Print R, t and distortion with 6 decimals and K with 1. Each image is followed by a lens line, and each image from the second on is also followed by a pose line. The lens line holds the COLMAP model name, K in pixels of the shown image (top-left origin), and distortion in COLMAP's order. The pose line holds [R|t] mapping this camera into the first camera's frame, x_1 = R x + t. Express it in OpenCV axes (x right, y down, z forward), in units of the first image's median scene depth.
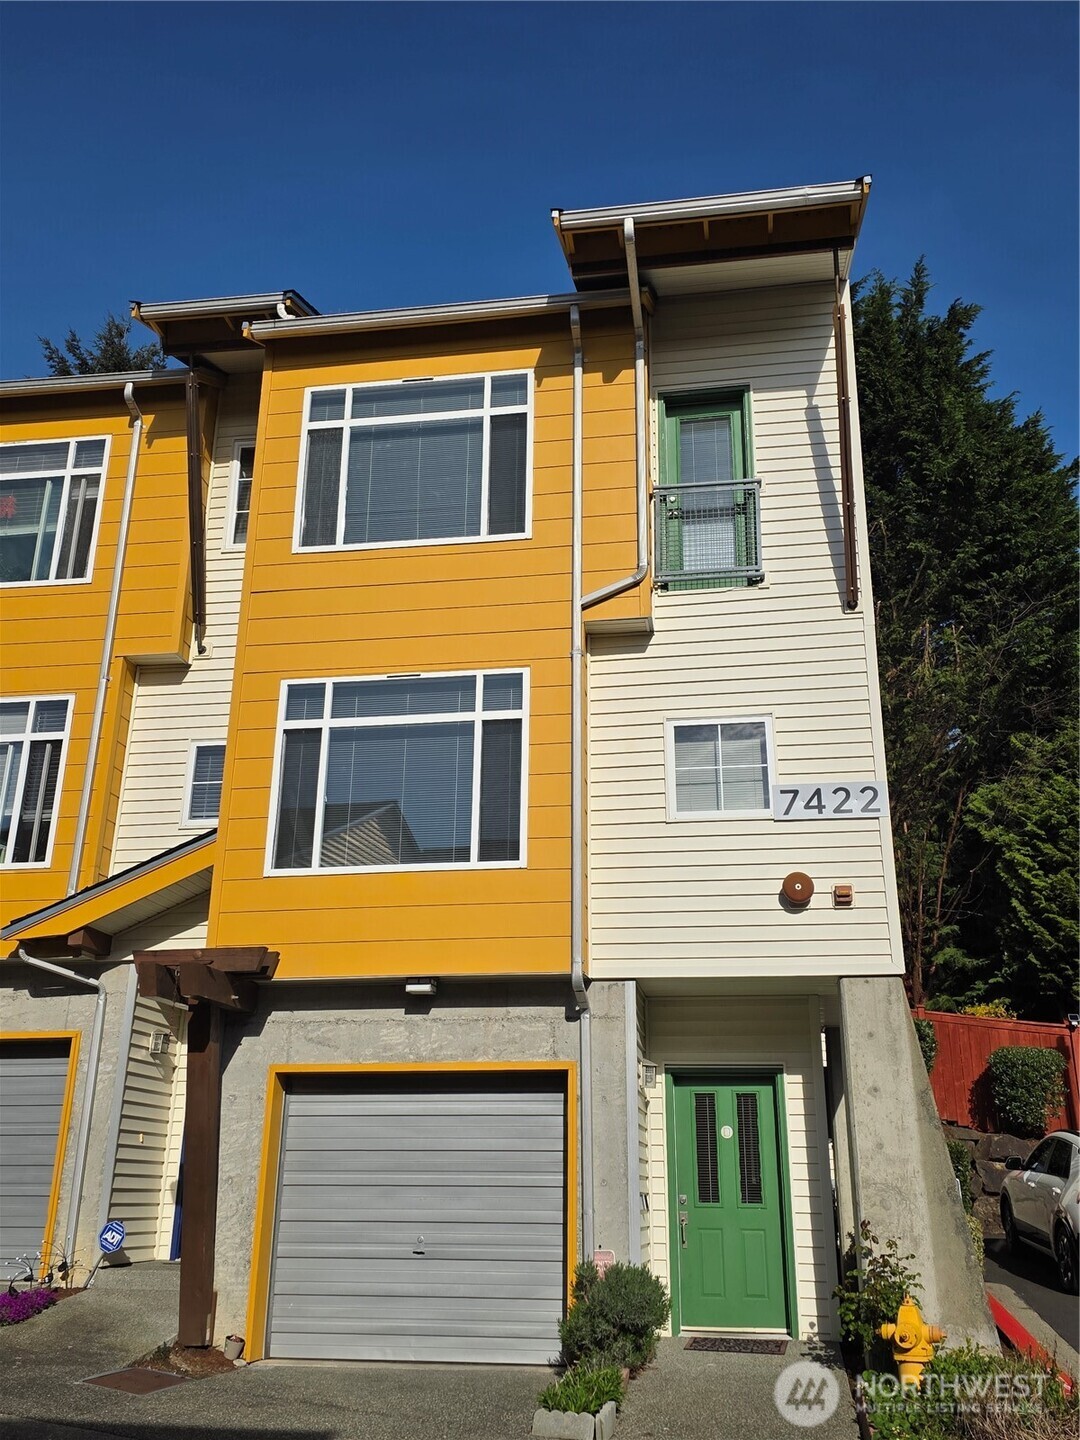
lens RADIAL K [[1289.5, 0, 540.0], [0, 1289.5, 720.0], [0, 0, 1]] dist [0.101960, -0.124747]
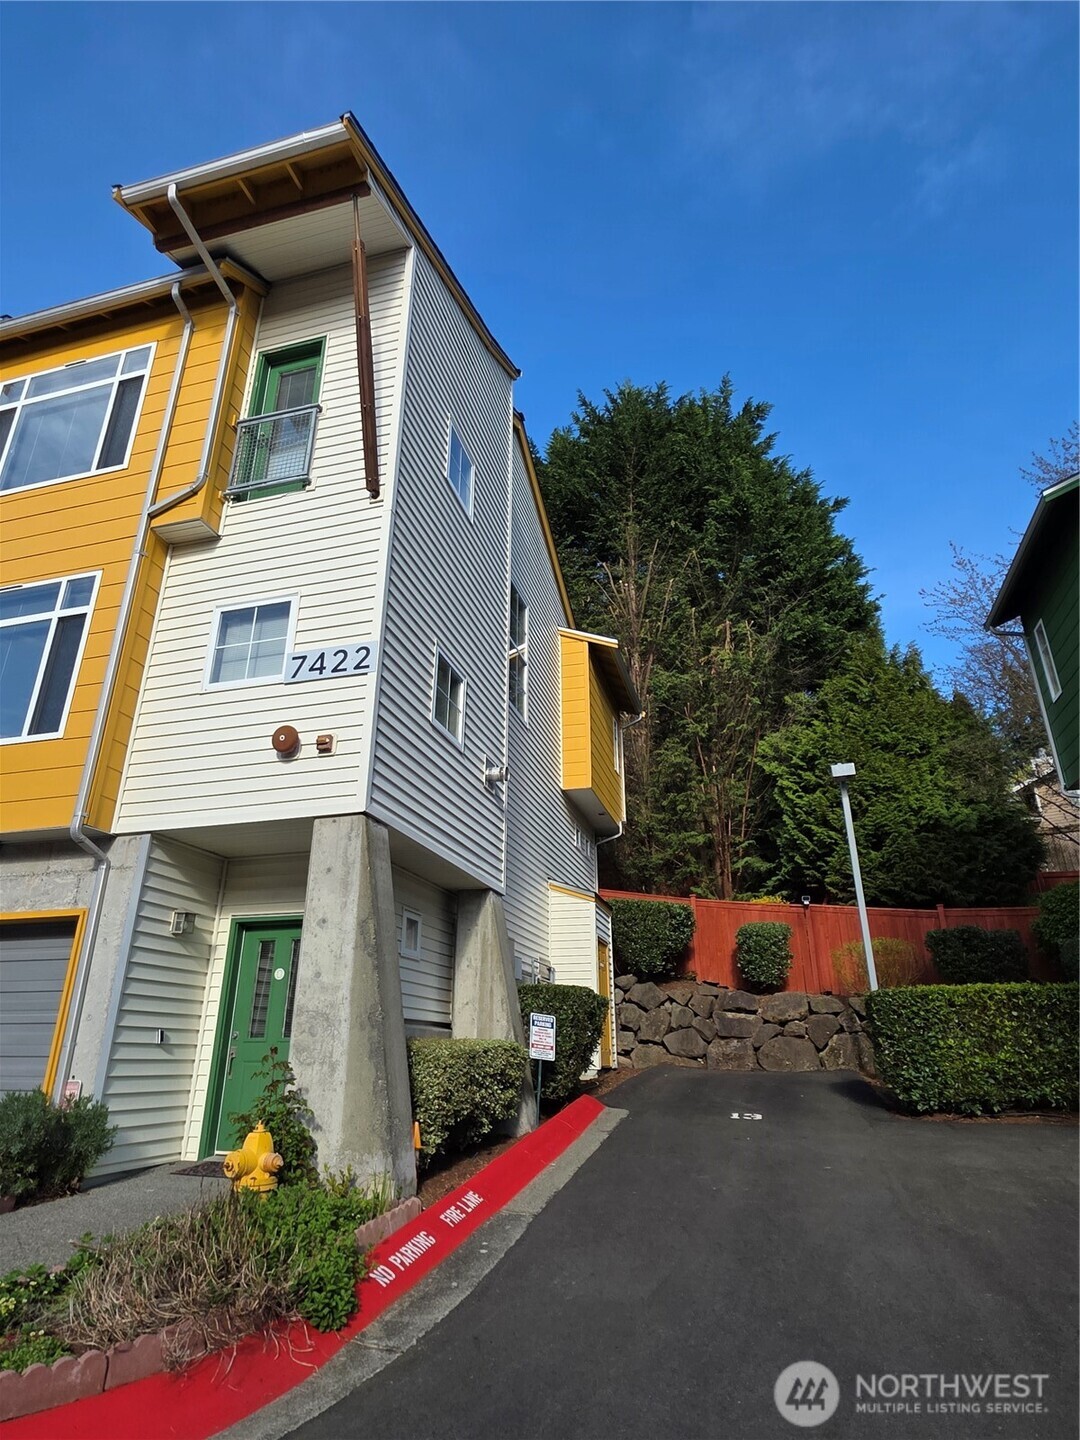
lens RADIAL K [[810.3, 0, 540.0], [0, 810.3, 720.0], [0, 0, 1]] dist [0.001511, 0.000863]
pose [[0.992969, -0.053608, -0.105538, 0.447617], [0.048808, 0.997675, -0.047559, 0.145149], [0.107842, 0.042073, 0.993277, 0.333095]]
